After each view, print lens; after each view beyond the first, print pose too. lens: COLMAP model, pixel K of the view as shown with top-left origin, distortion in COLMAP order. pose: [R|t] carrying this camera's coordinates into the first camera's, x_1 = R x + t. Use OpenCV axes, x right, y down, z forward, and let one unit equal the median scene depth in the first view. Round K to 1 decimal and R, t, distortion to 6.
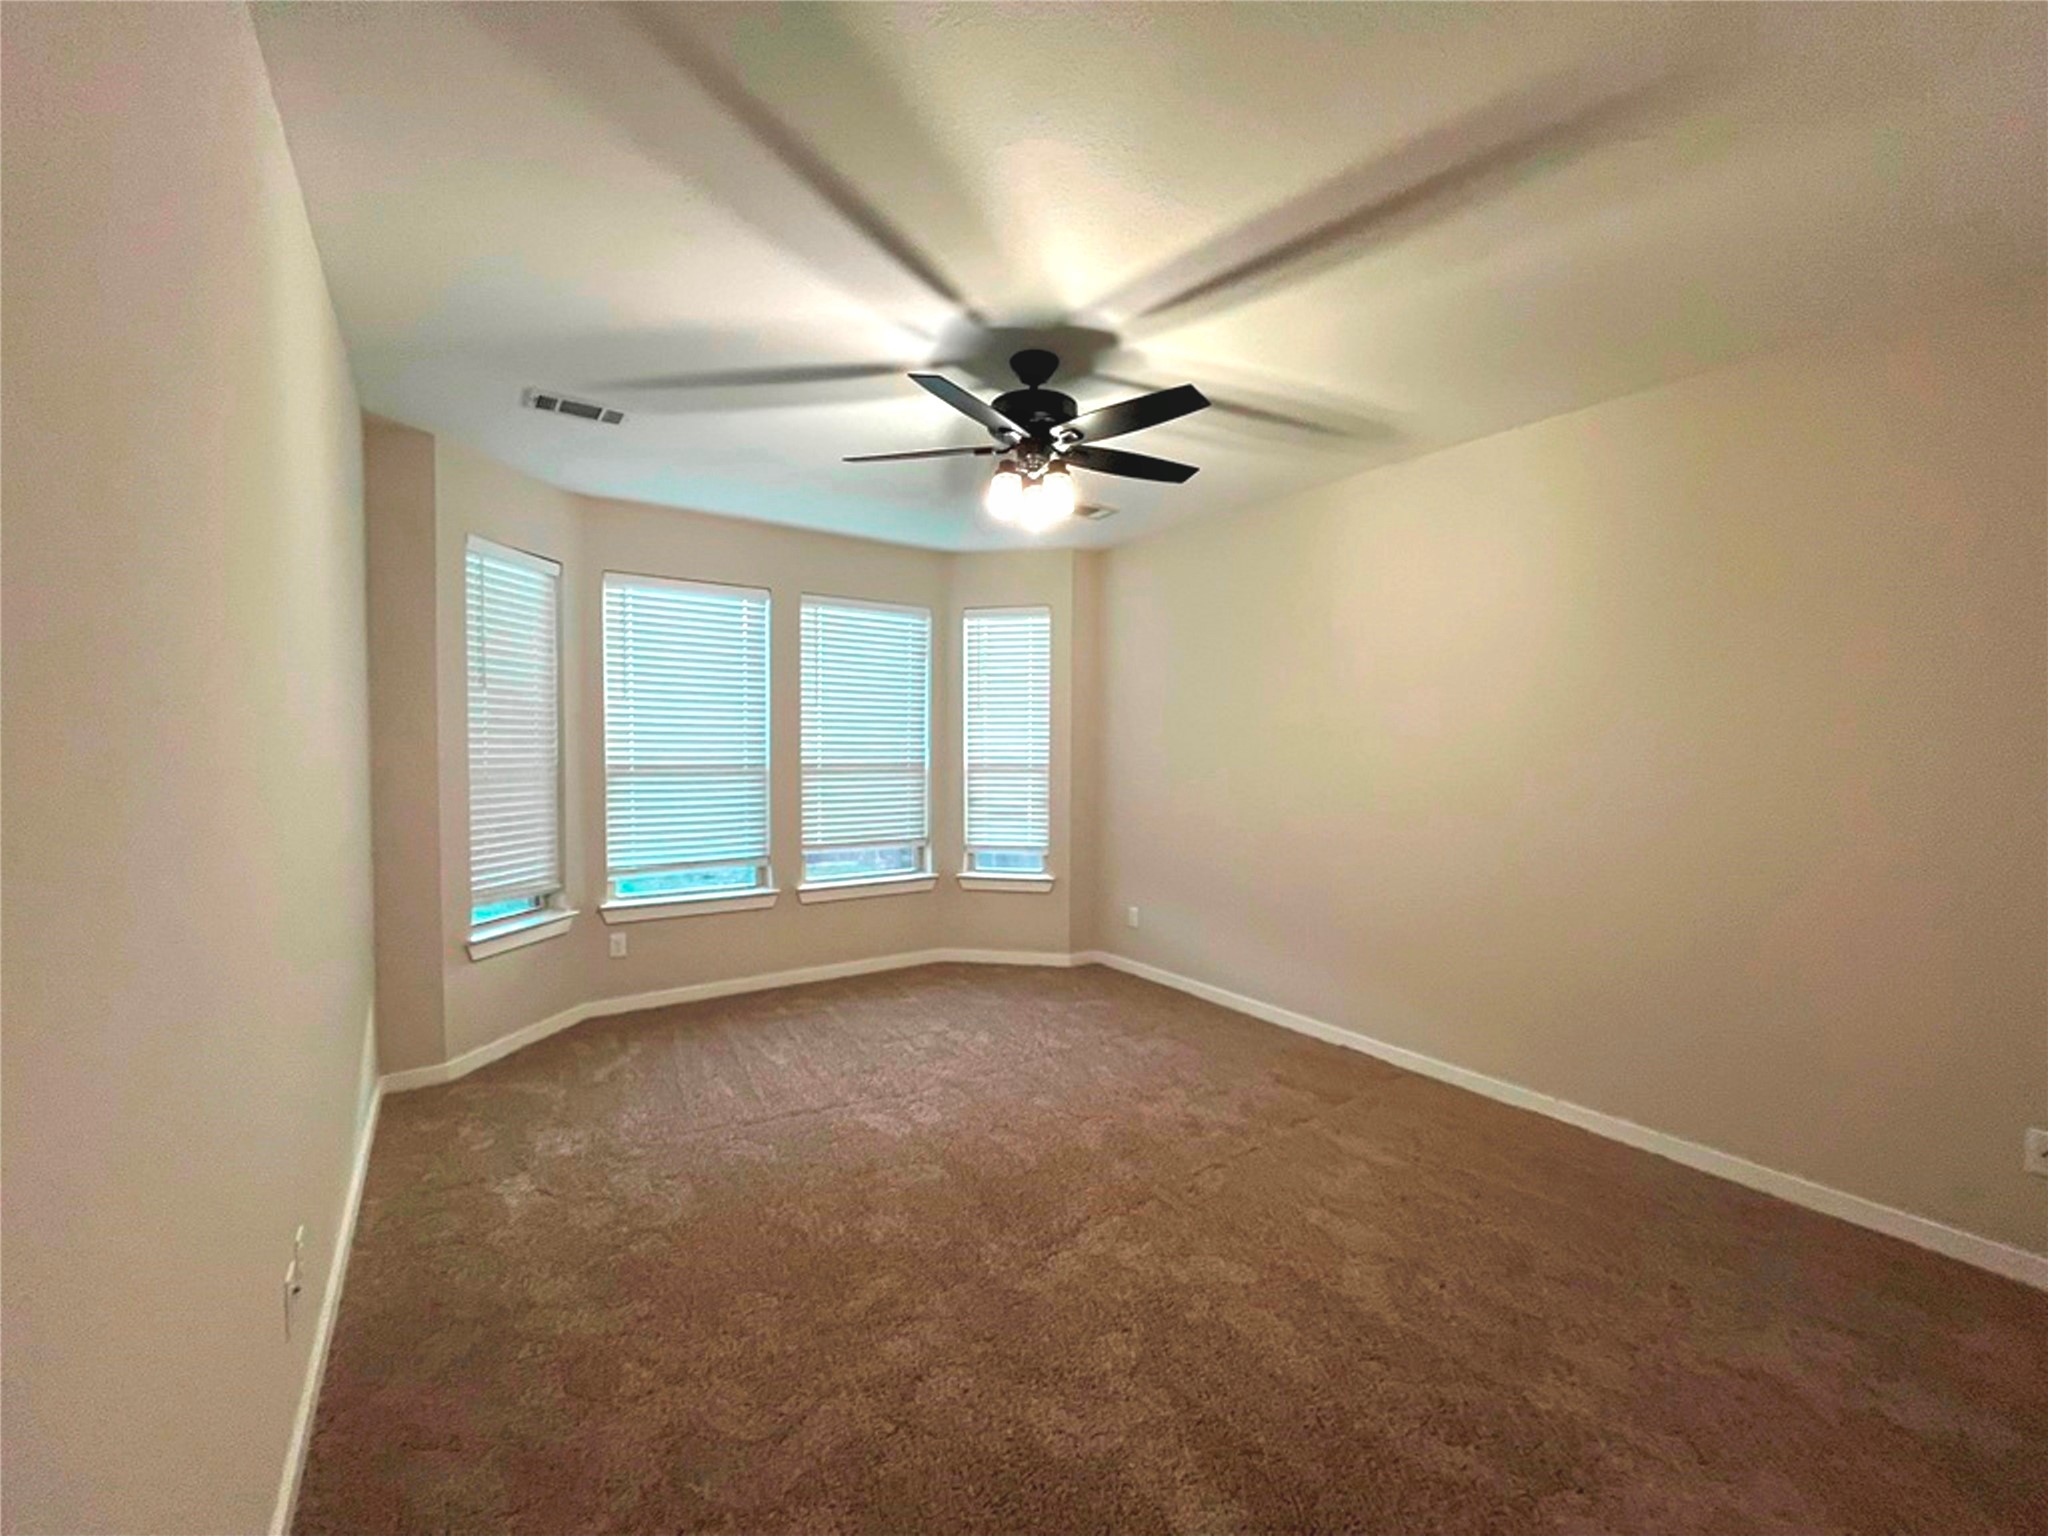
lens RADIAL K [[834.7, 0, 1023.0], [0, 834.7, 768.2], [0, 0, 1]] dist [-0.005869, -0.000346]
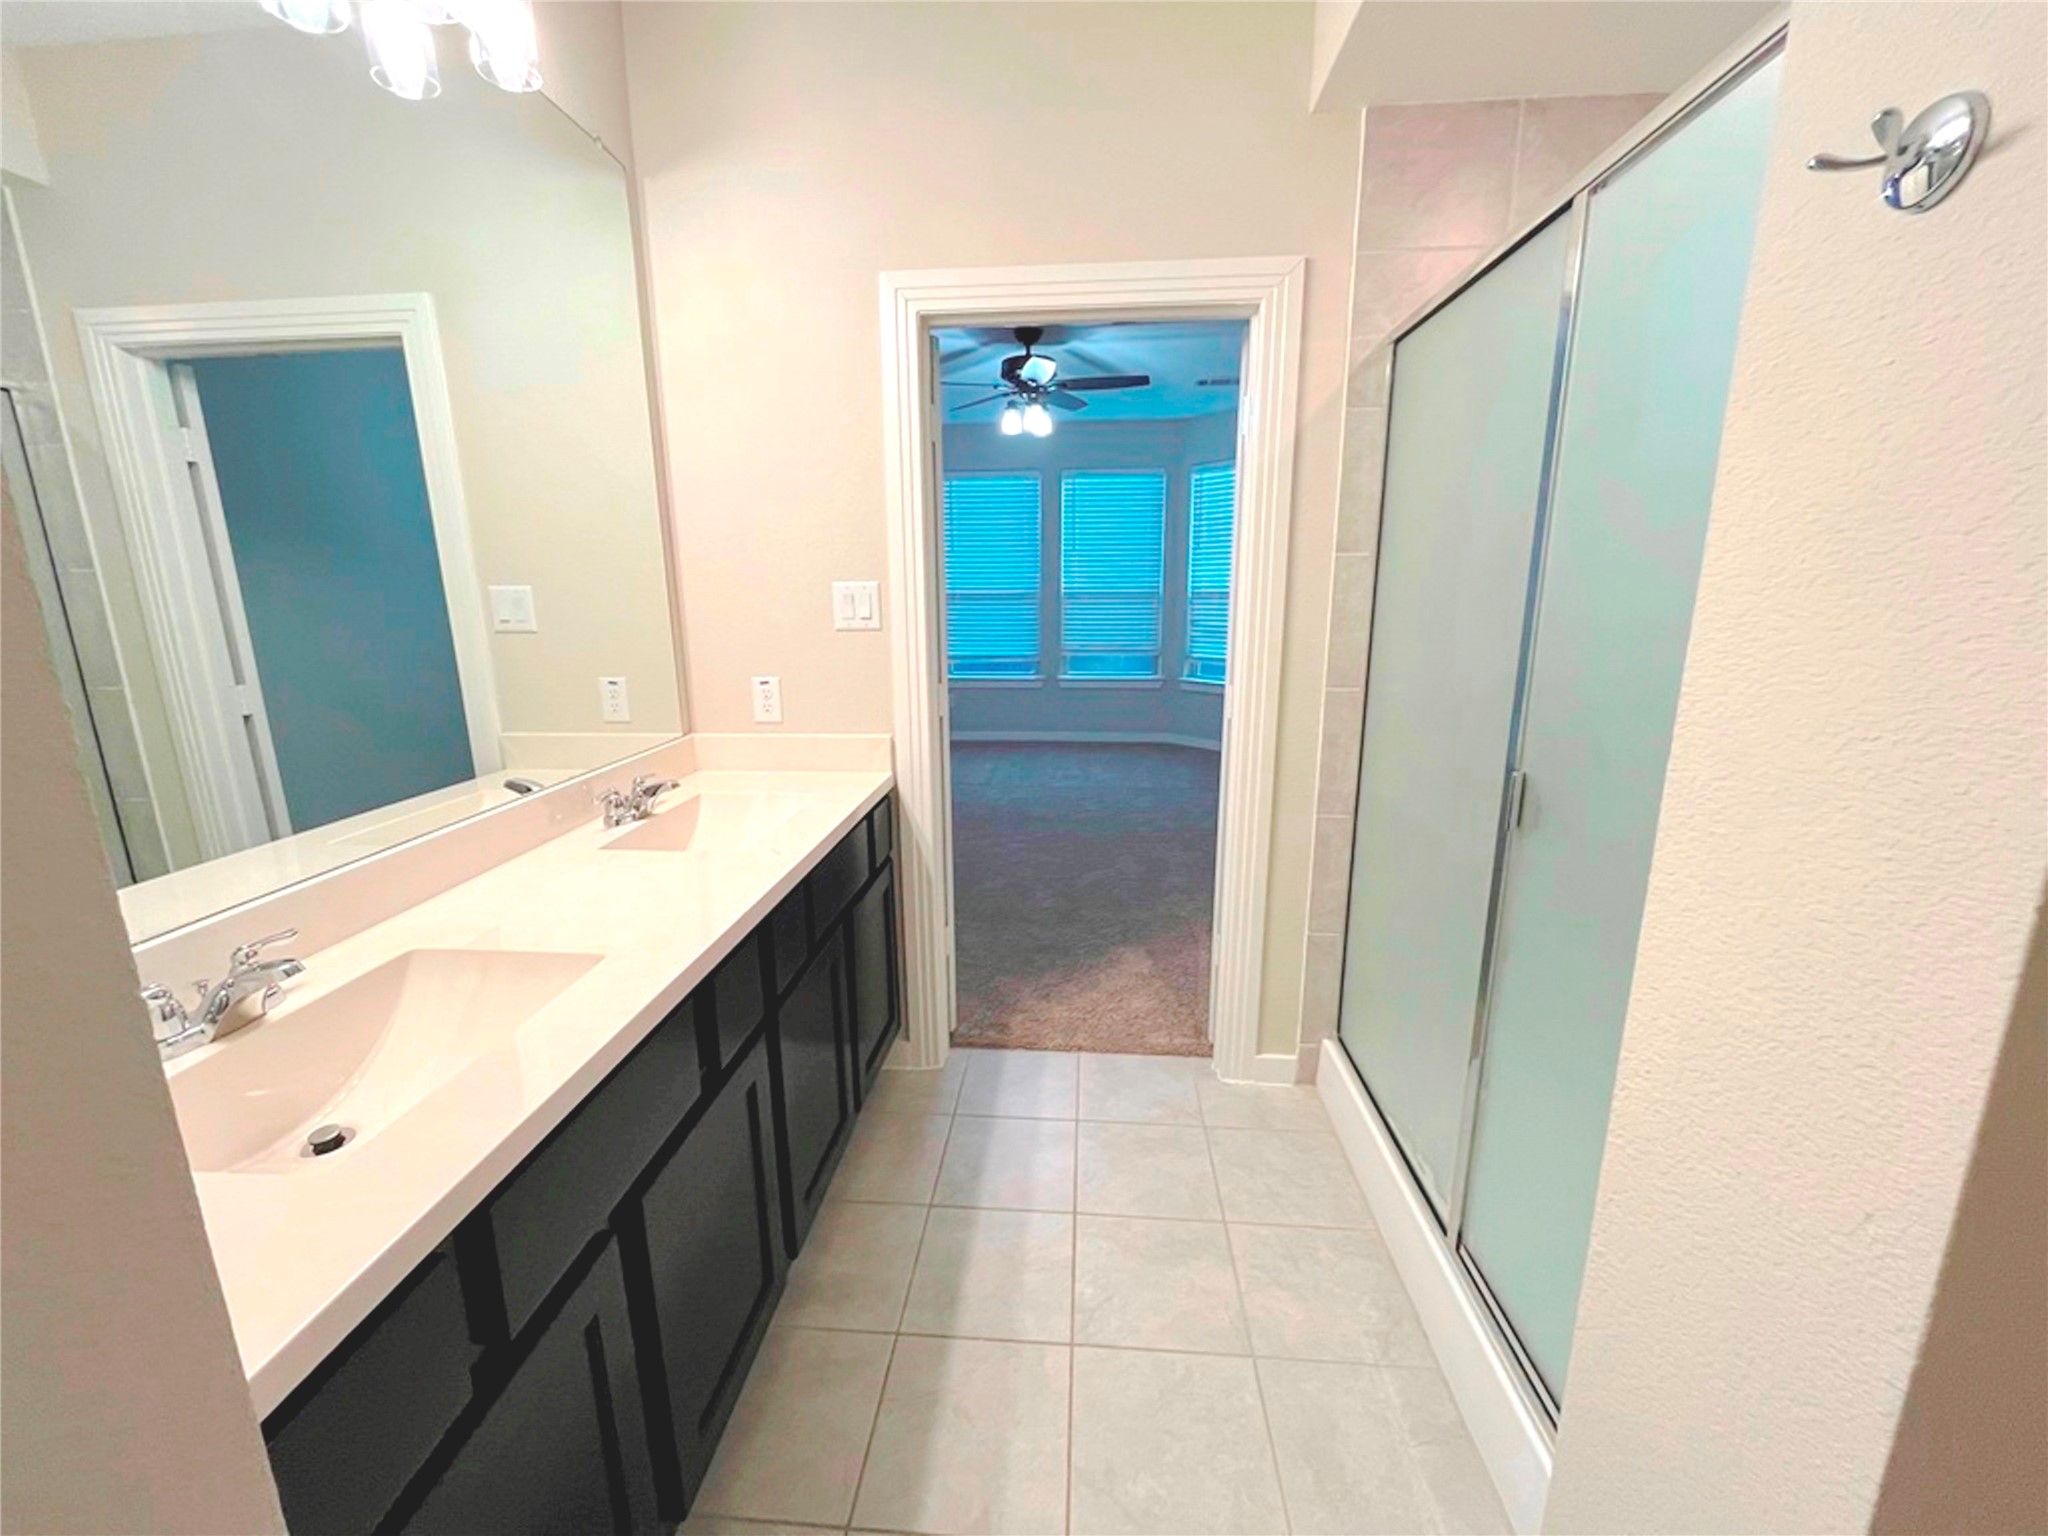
lens RADIAL K [[834.7, 0, 1019.5], [0, 834.7, 769.4], [0, 0, 1]] dist [-0.005869, -0.000346]
pose [[0.754201, 0.134841, -0.642650, 0.598661], [-0.002405, 0.979250, 0.202644, 0.001817], [0.656640, -0.151289, 0.738875, -0.155785]]
